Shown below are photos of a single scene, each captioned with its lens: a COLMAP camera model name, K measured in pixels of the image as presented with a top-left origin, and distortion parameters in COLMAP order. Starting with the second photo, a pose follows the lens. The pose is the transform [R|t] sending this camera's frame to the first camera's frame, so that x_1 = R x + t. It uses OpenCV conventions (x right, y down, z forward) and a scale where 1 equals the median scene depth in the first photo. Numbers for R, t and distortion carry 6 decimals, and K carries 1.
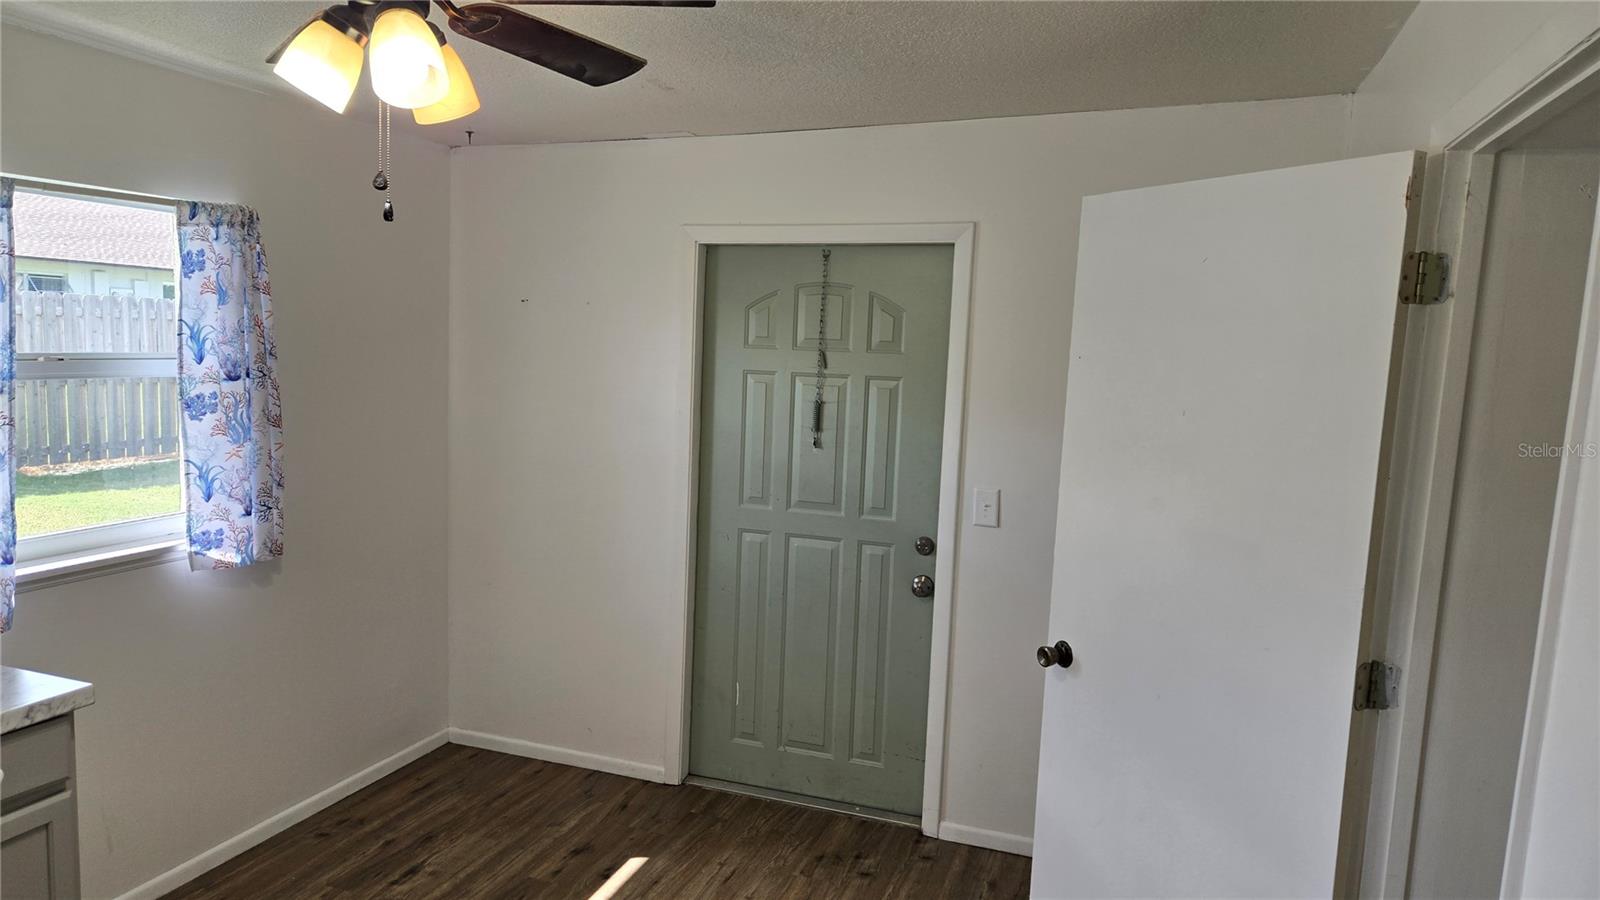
lens RADIAL K [[1051.2, 0, 800.0], [0, 1051.2, 450.0], [0, 0, 1]] dist [0.025039, -0.002009]
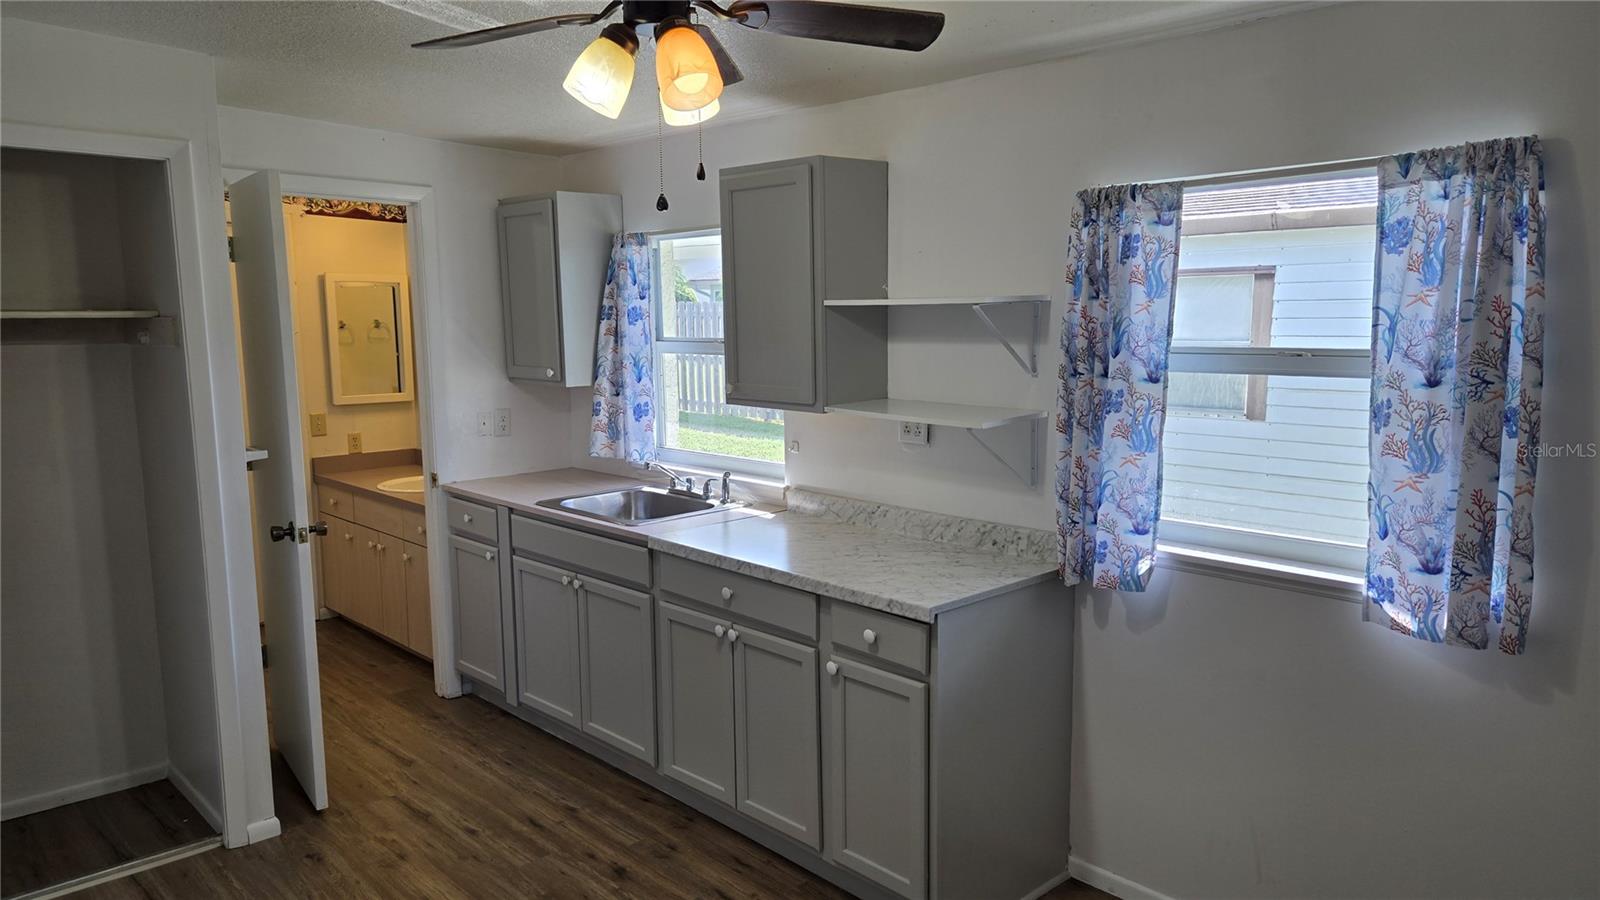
lens RADIAL K [[1051.2, 0, 800.0], [0, 1051.2, 450.0], [0, 0, 1]] dist [0.025039, -0.002009]
pose [[-0.431610, 0.114204, -0.894802, 0.331504], [-0.084585, 0.982459, 0.166192, -0.113514], [0.898086, 0.147417, -0.414379, 0.956617]]
